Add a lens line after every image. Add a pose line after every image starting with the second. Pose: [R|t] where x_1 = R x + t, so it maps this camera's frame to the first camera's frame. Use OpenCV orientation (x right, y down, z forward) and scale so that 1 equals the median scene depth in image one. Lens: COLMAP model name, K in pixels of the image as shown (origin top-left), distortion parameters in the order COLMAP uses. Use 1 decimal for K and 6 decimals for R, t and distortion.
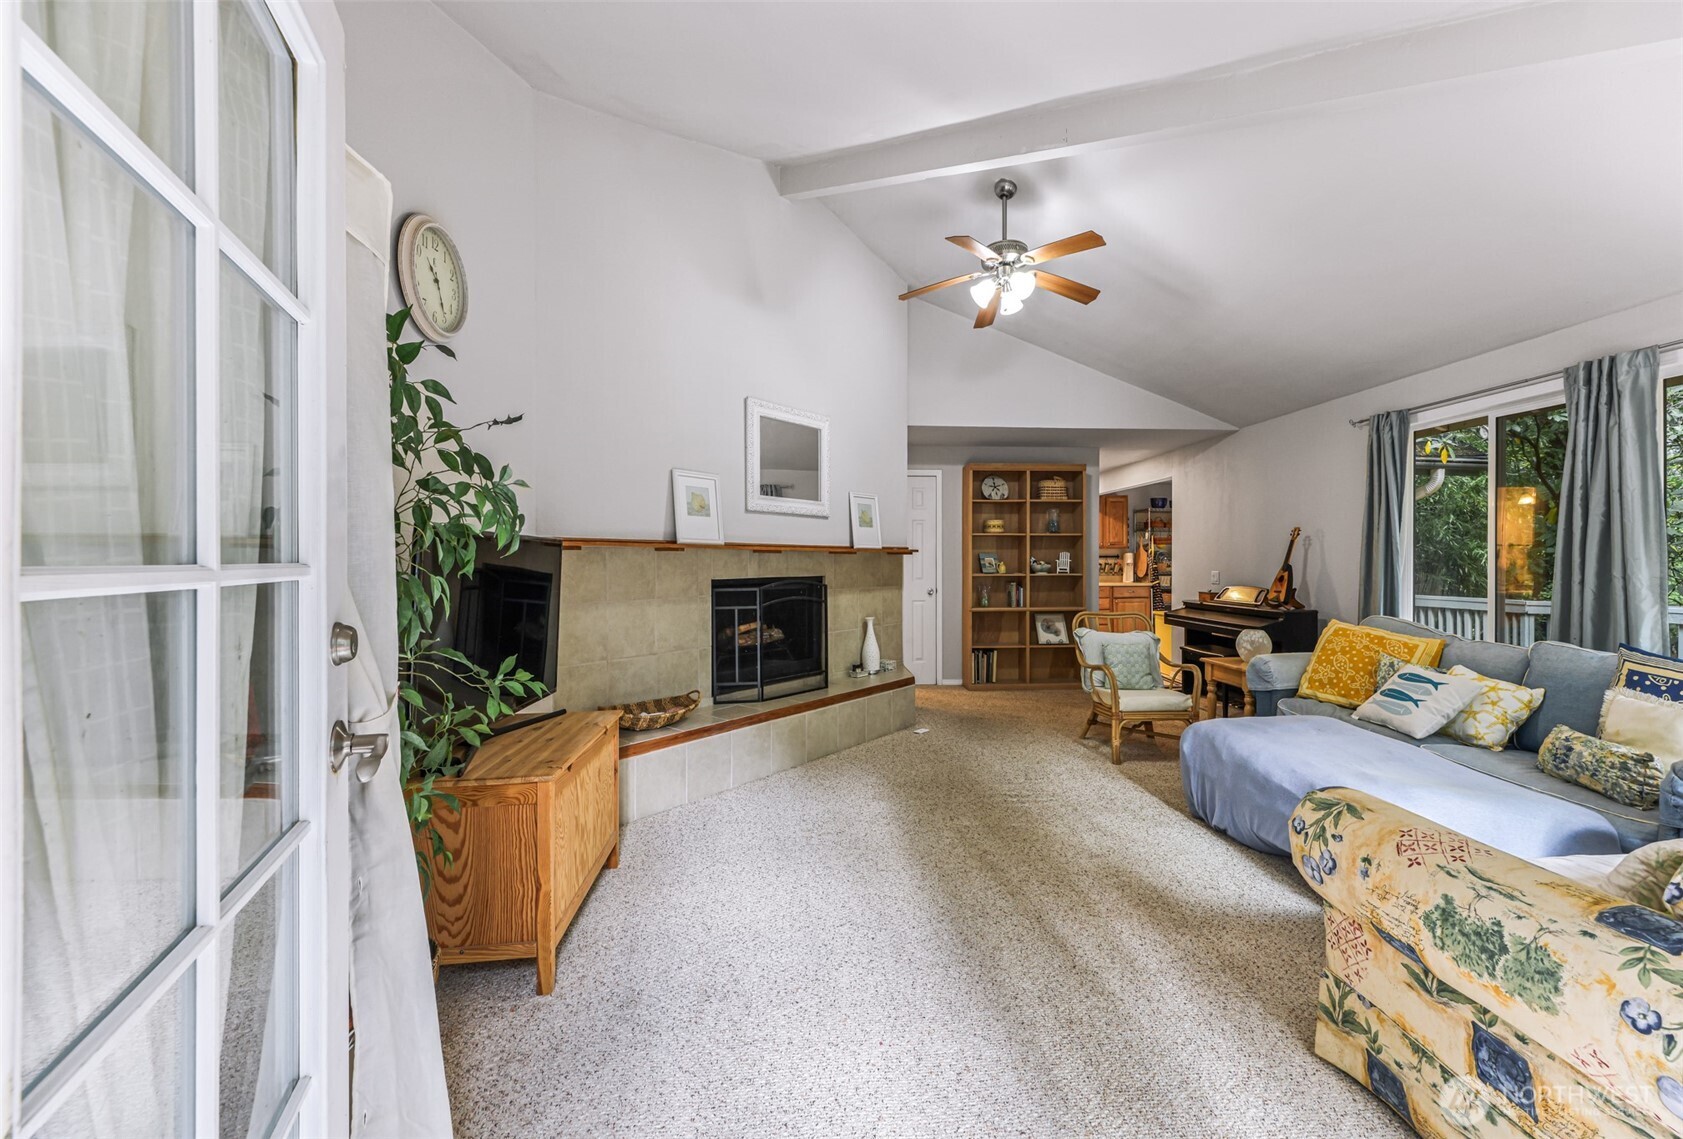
lens RADIAL K [[755.1, 0, 841.5], [0, 755.1, 569.5], [0, 0, 1]] dist [-0.000342, 0.000100]
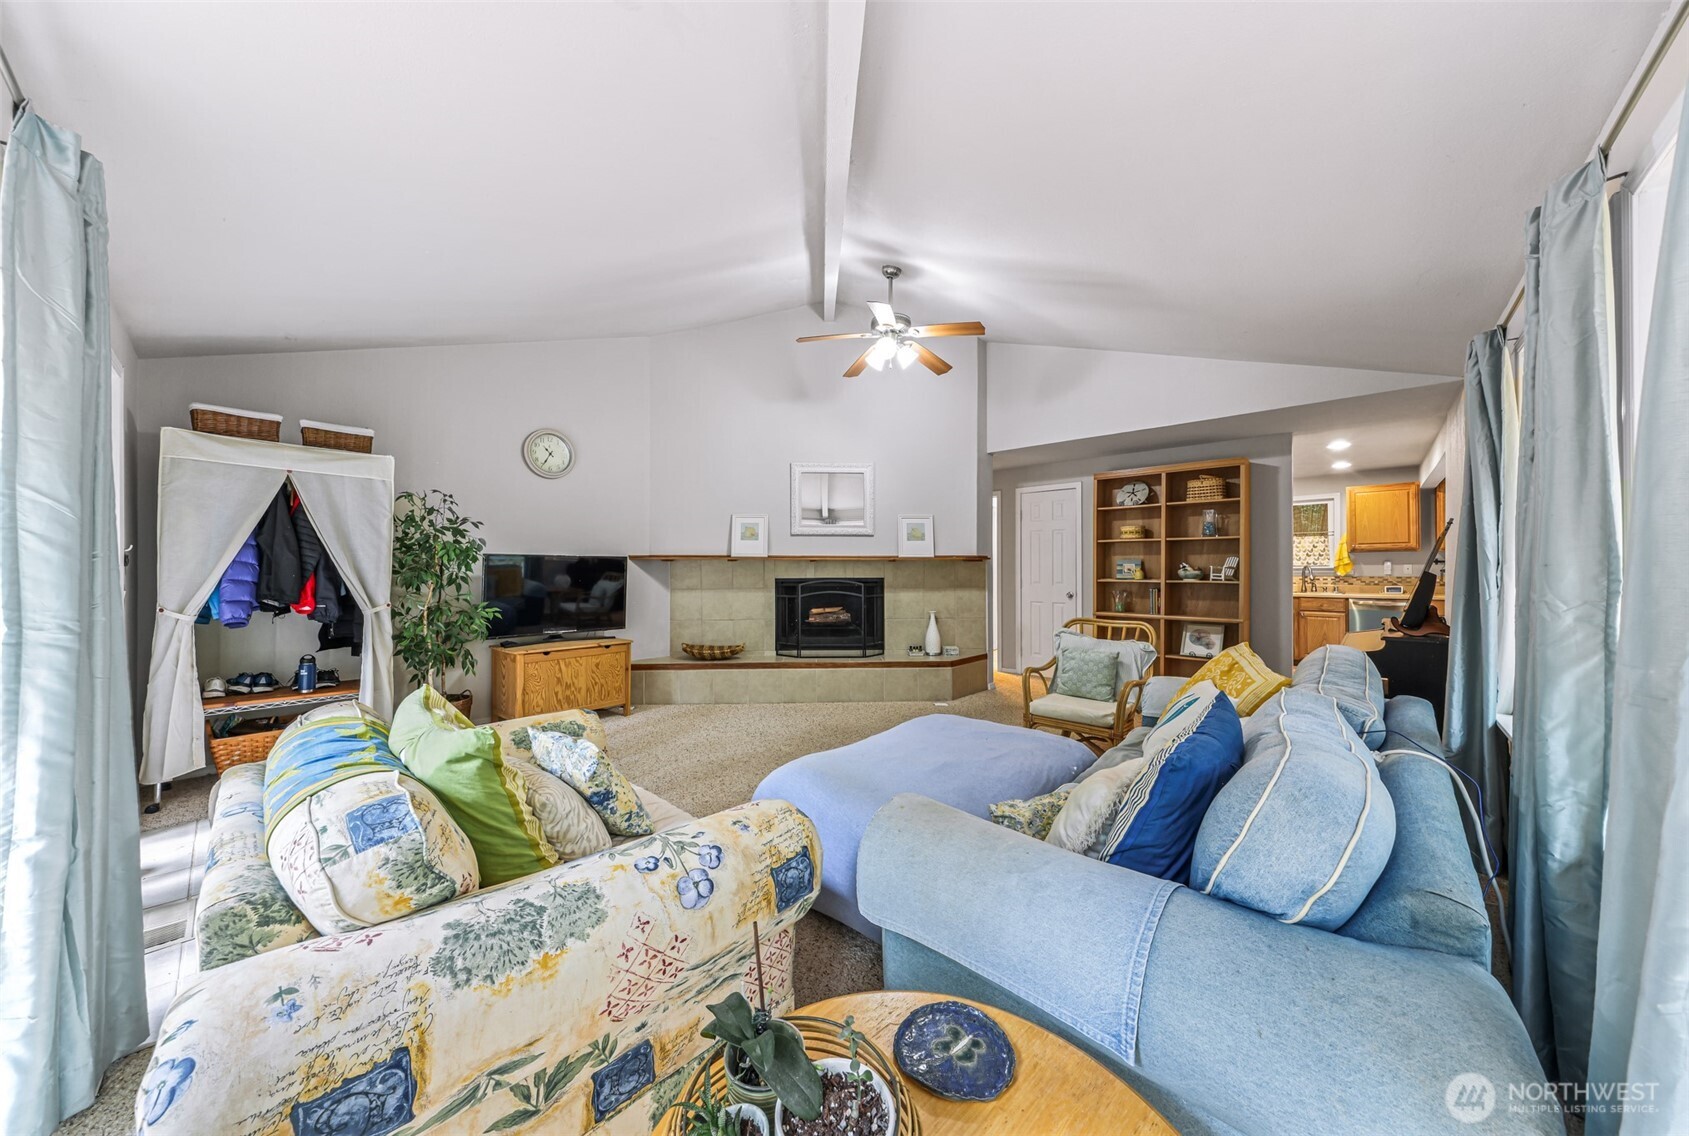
lens RADIAL K [[563.8, 0, 764.7], [0, 563.8, 566.0], [0, 0, 1]] dist [-0.000548, -0.000042]
pose [[0.610911, -0.001844, -0.791697, 0.789493], [-0.008661, 0.999922, -0.009012, -0.002139], [0.791652, 0.012363, 0.610848, 0.249386]]
